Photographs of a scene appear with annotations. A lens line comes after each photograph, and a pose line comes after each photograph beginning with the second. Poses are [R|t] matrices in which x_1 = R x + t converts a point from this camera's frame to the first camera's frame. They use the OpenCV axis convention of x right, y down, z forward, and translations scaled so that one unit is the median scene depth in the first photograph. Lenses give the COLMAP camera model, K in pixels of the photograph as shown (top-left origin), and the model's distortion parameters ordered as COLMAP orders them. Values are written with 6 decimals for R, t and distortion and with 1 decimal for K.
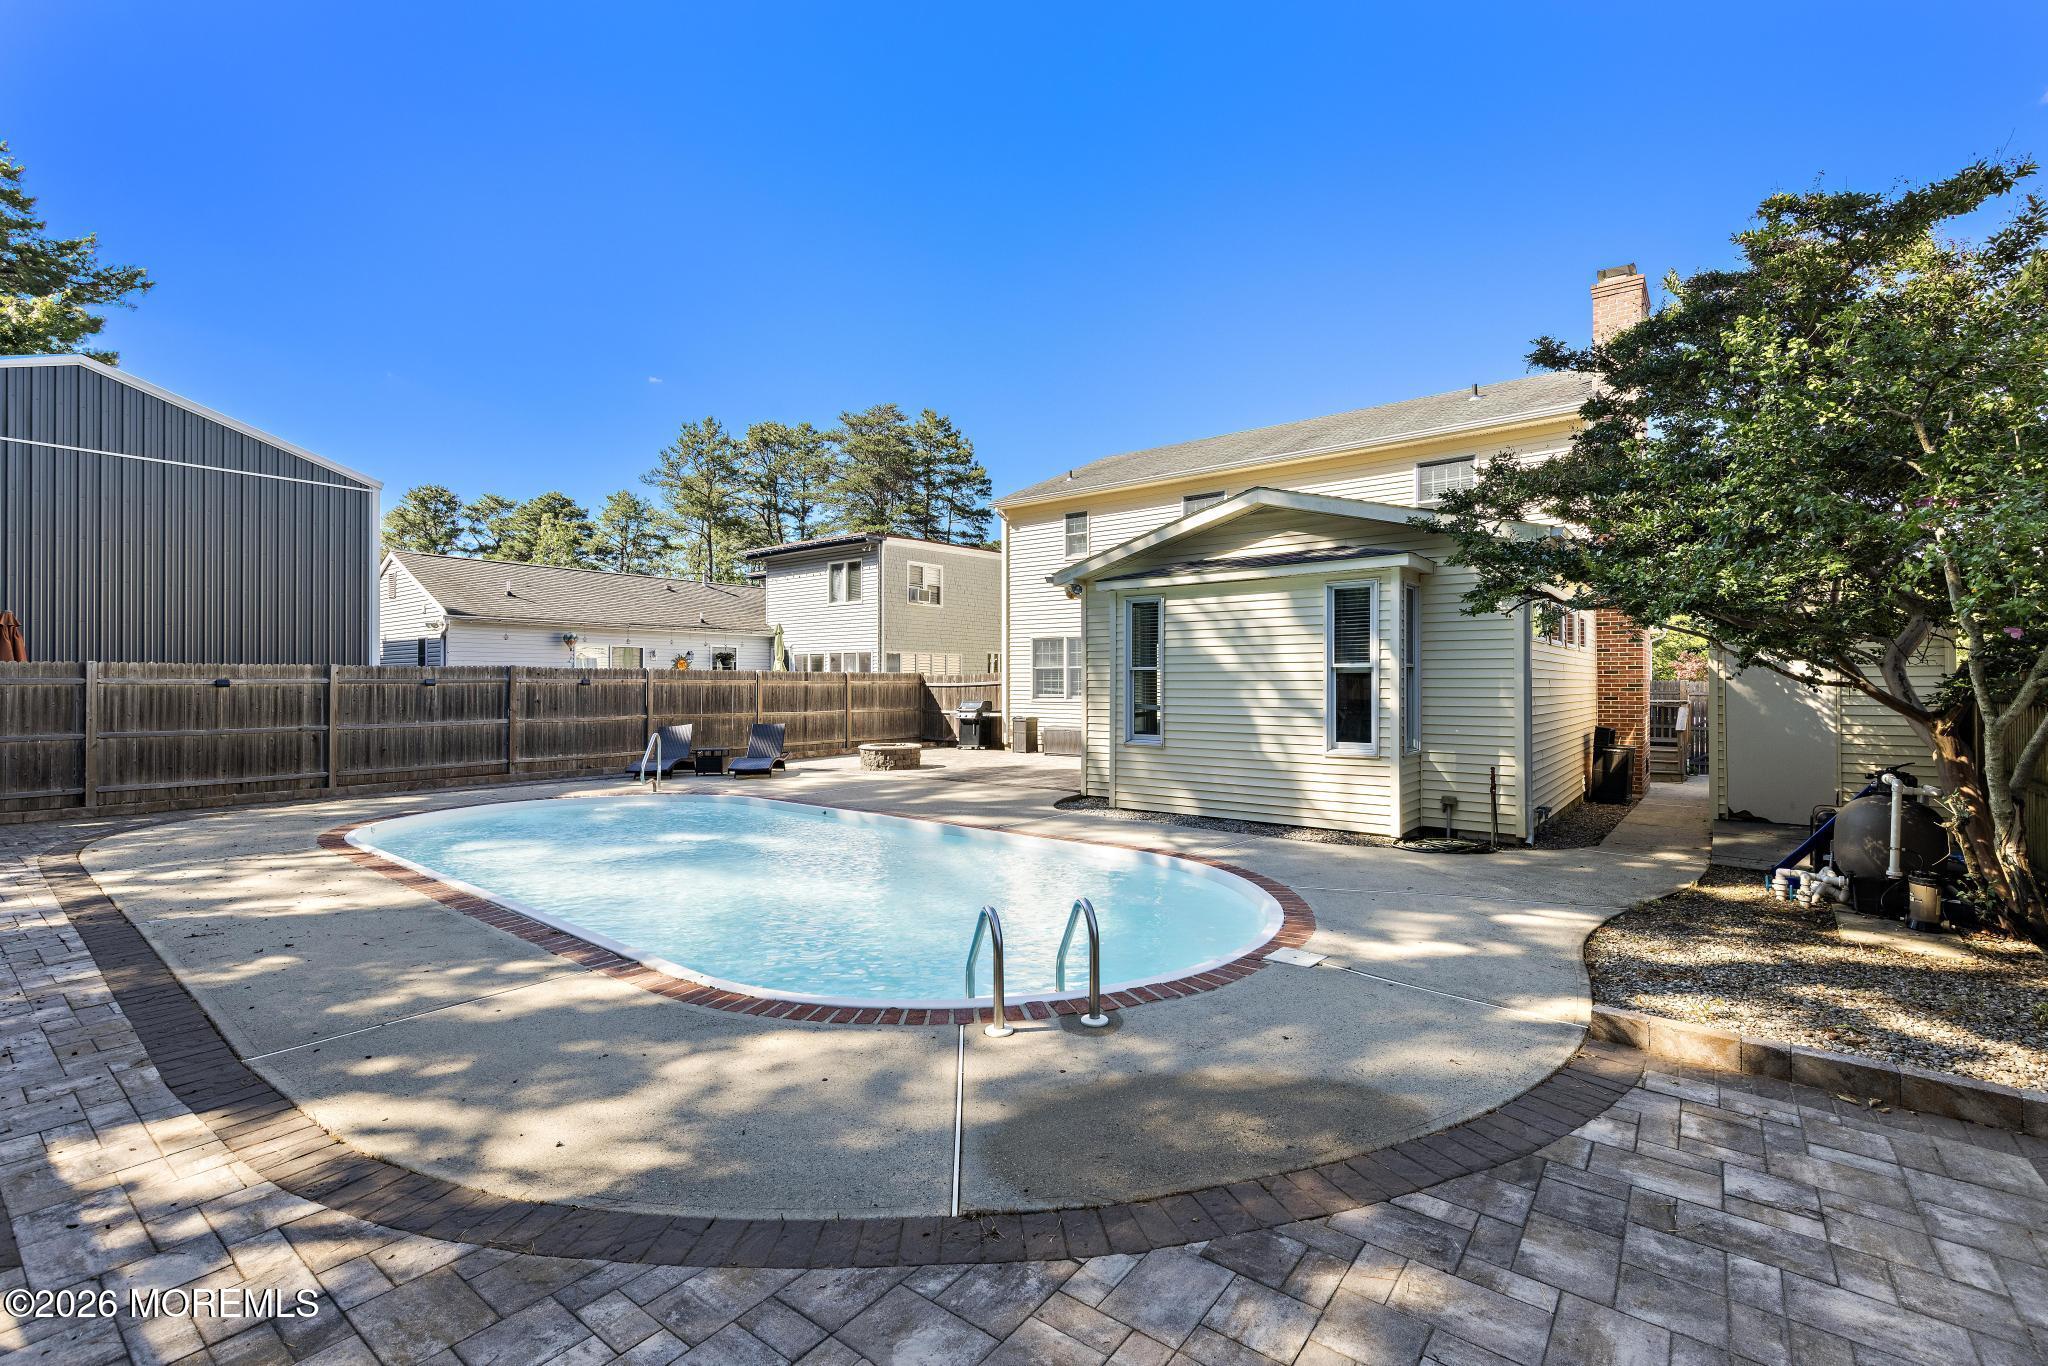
lens RADIAL K [[920.8, 0, 1015.0], [0, 920.8, 677.4], [0, 0, 1]] dist [0.005357, 0.000334]
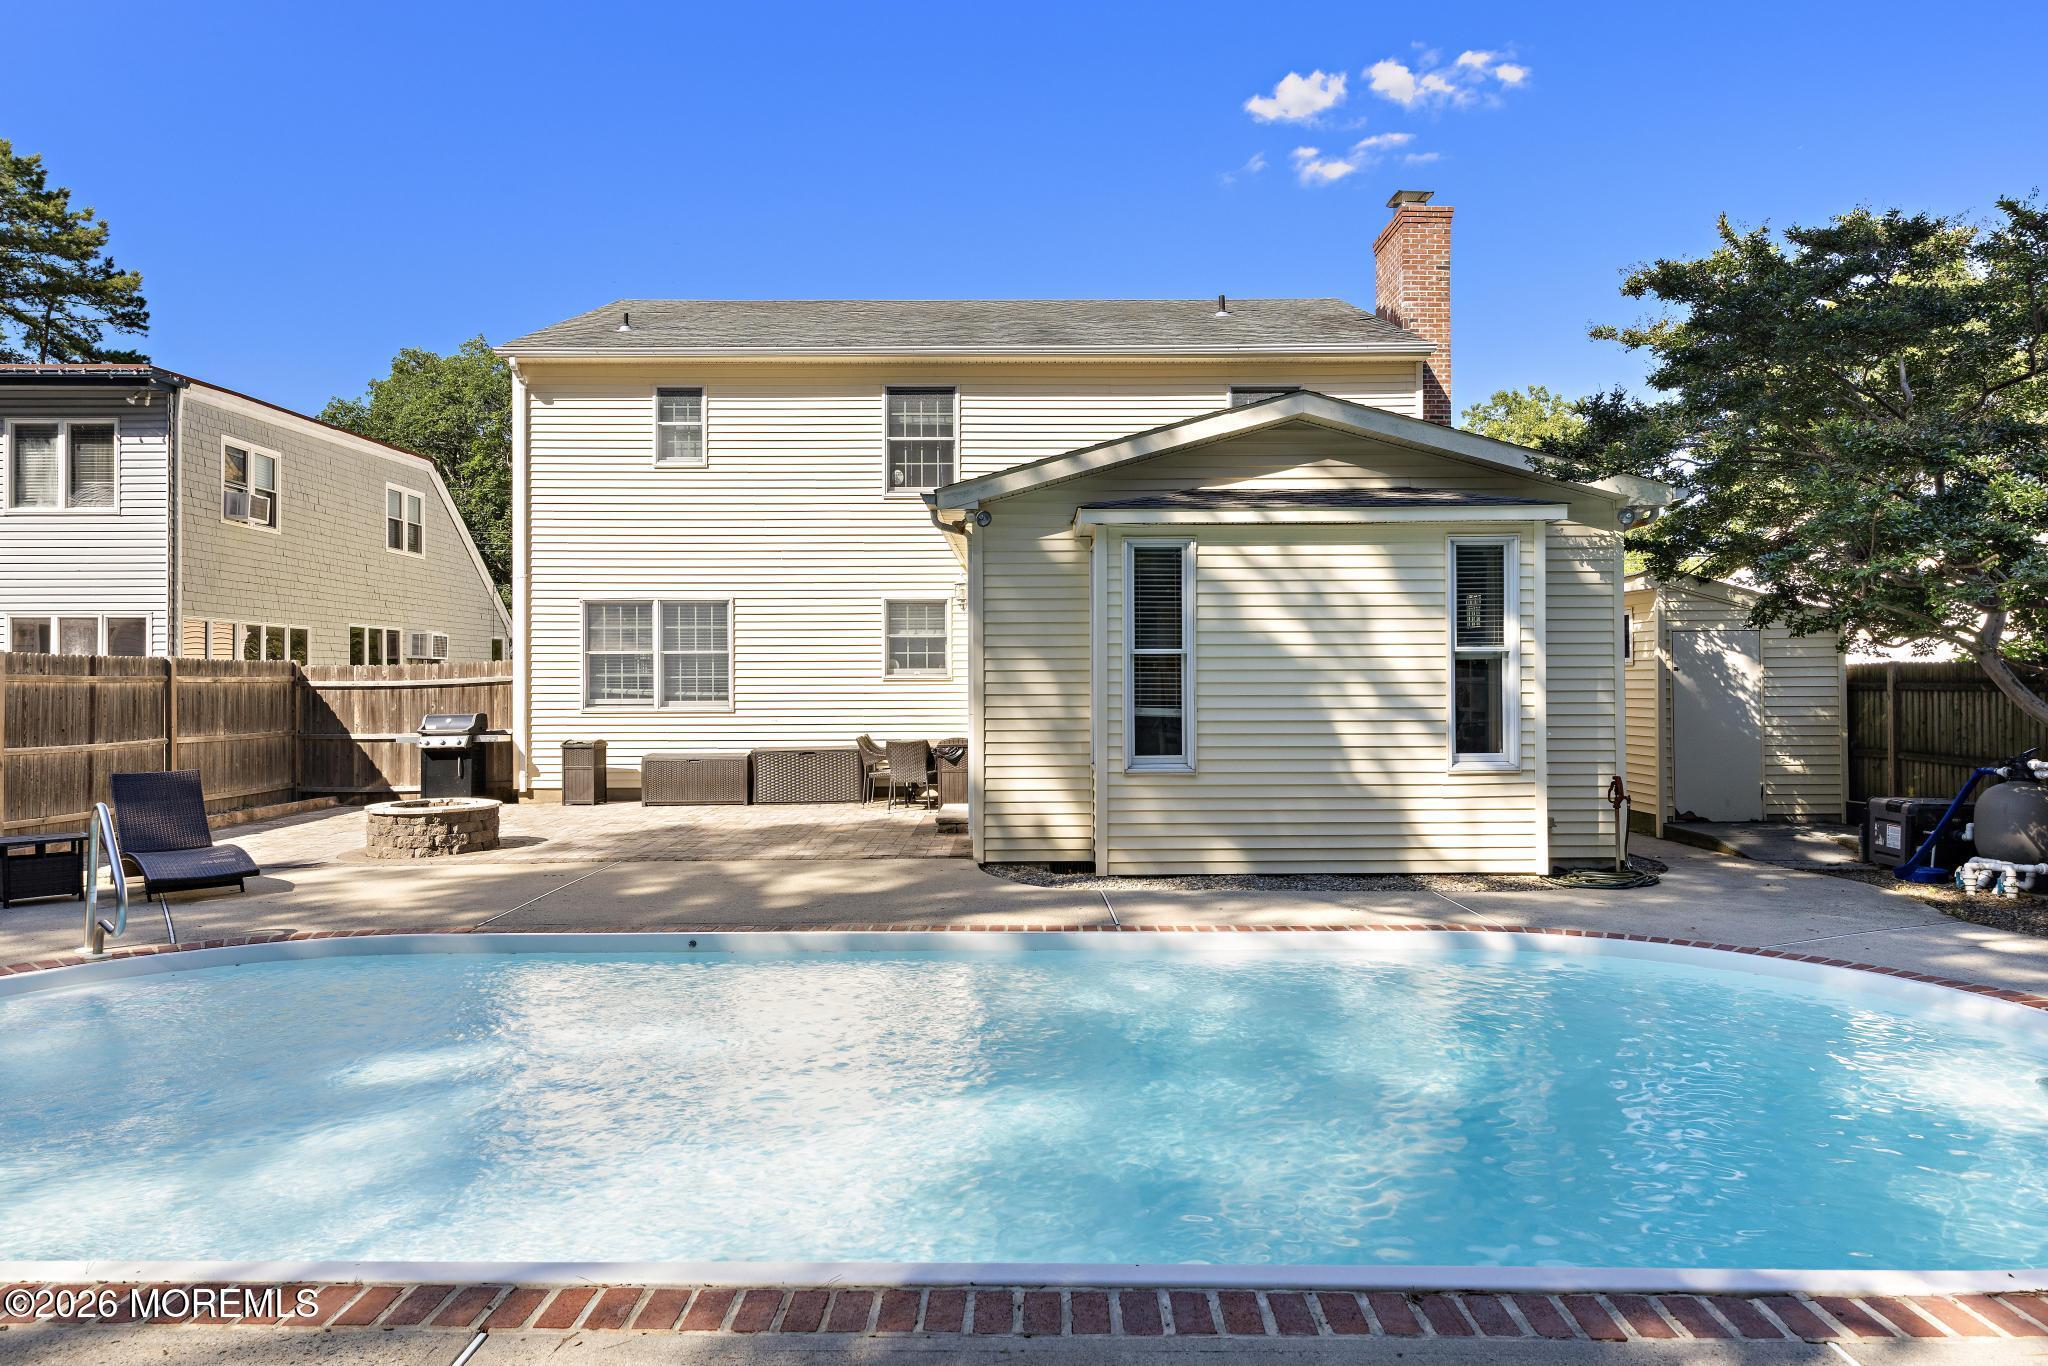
lens RADIAL K [[1332.6, 0, 1045.5], [0, 1332.6, 670.6], [0, 0, 1]] dist [0.007093, 0.000975]
pose [[0.767280, 0.002789, 0.641306, -0.495699], [0.000020, 0.999990, -0.004373, 0.007098], [-0.641312, 0.003369, 0.767273, 0.337165]]
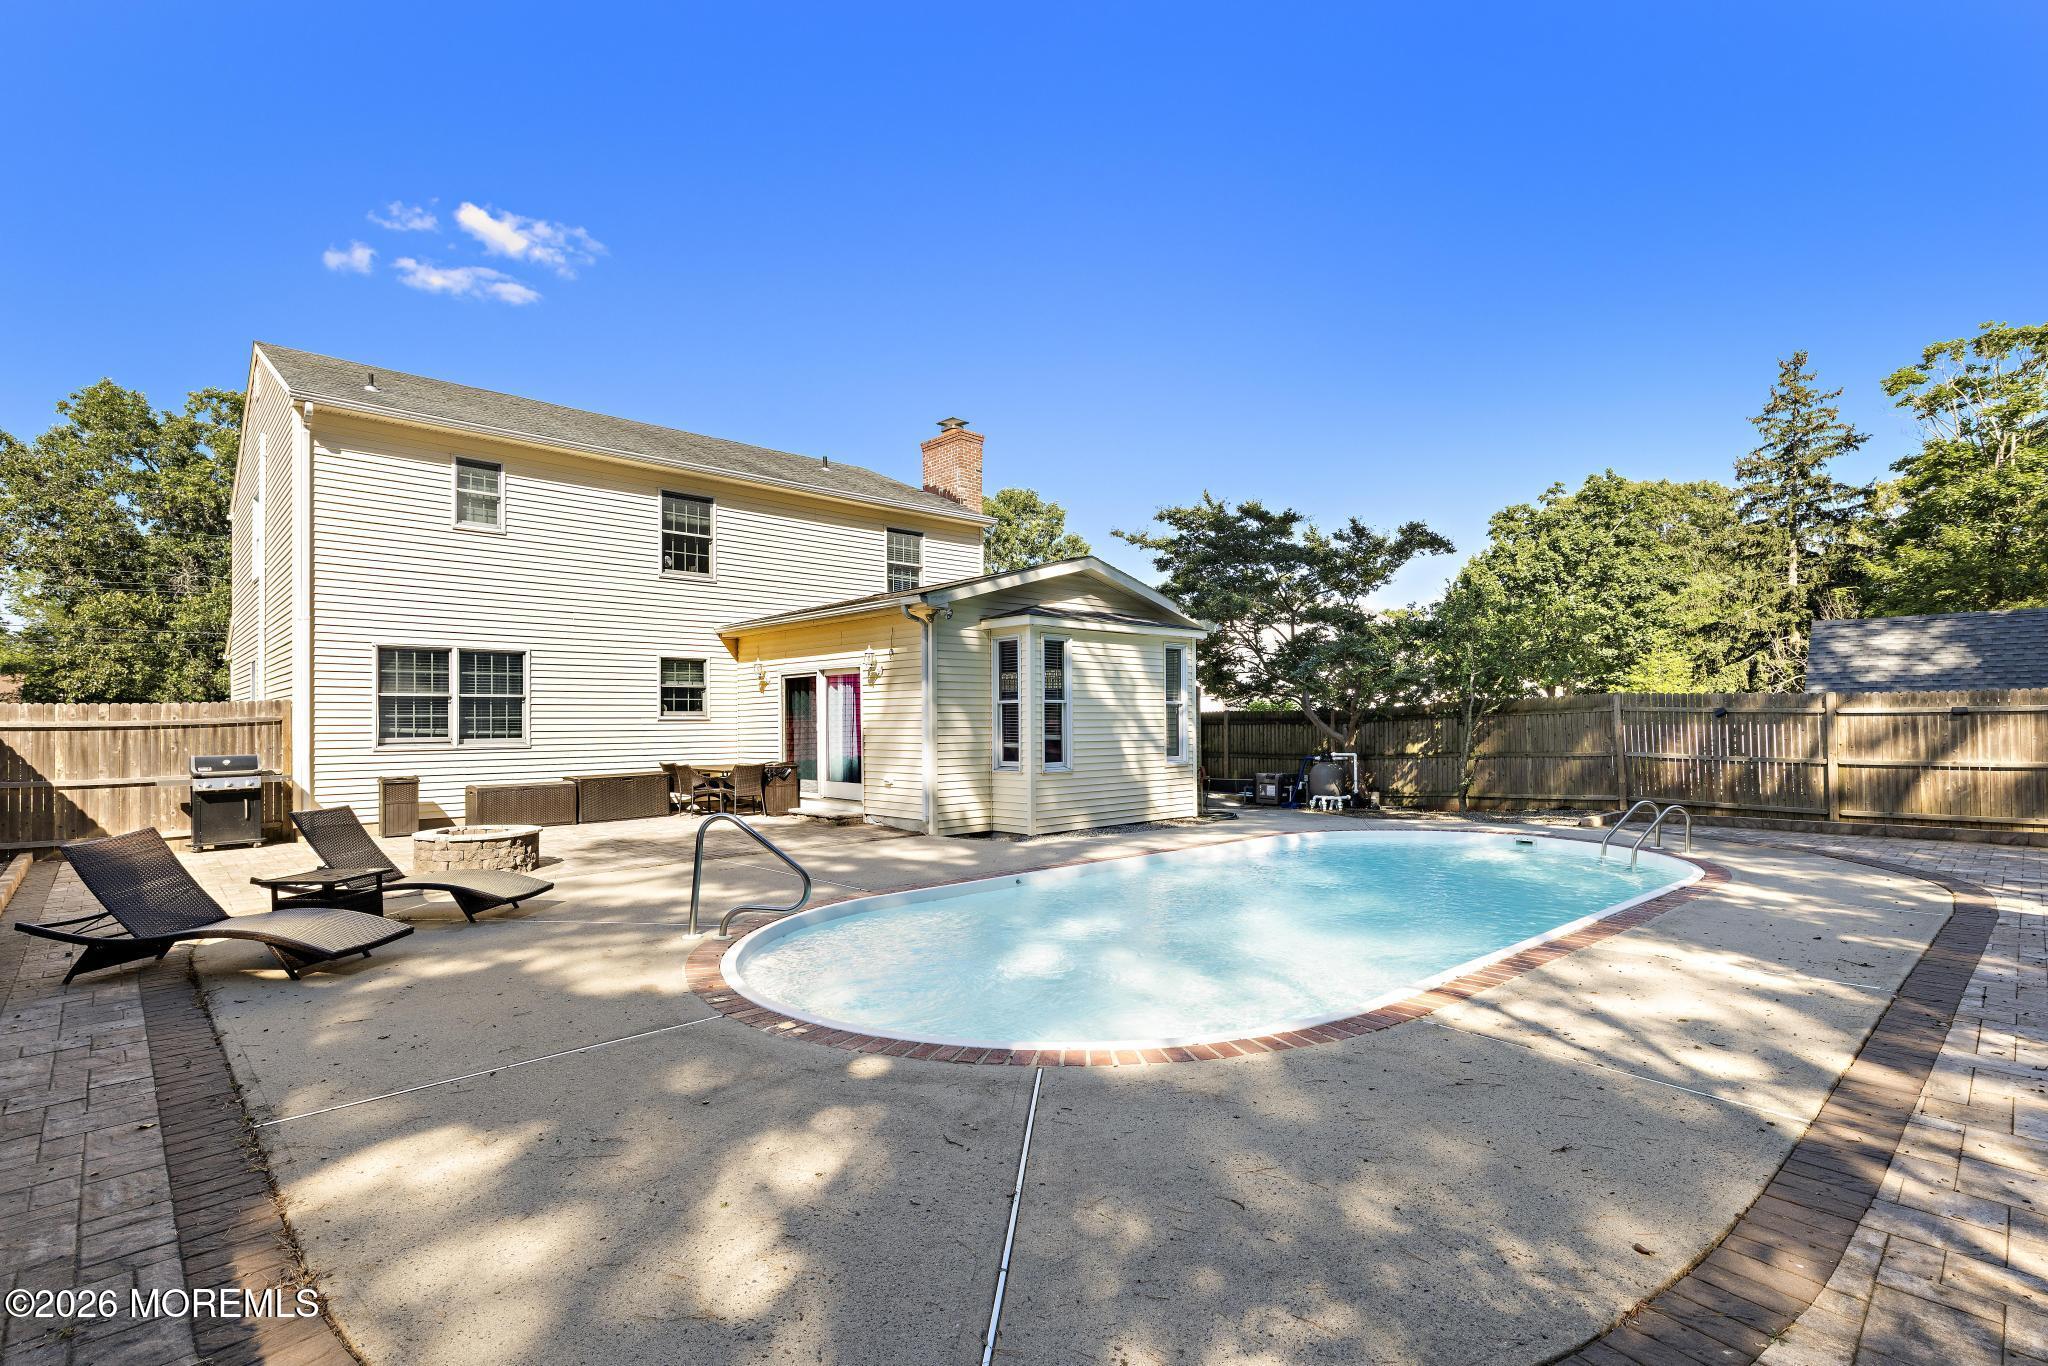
lens RADIAL K [[977.2, 0, 1058.5], [0, 977.2, 721.9], [0, 0, 1]] dist [0.010834, -0.000124]
pose [[0.104198, -0.001499, 0.994555, -0.979497], [0.000614, 0.999999, 0.001442, 0.011835], [-0.994556, 0.000460, 0.104198, 0.856247]]
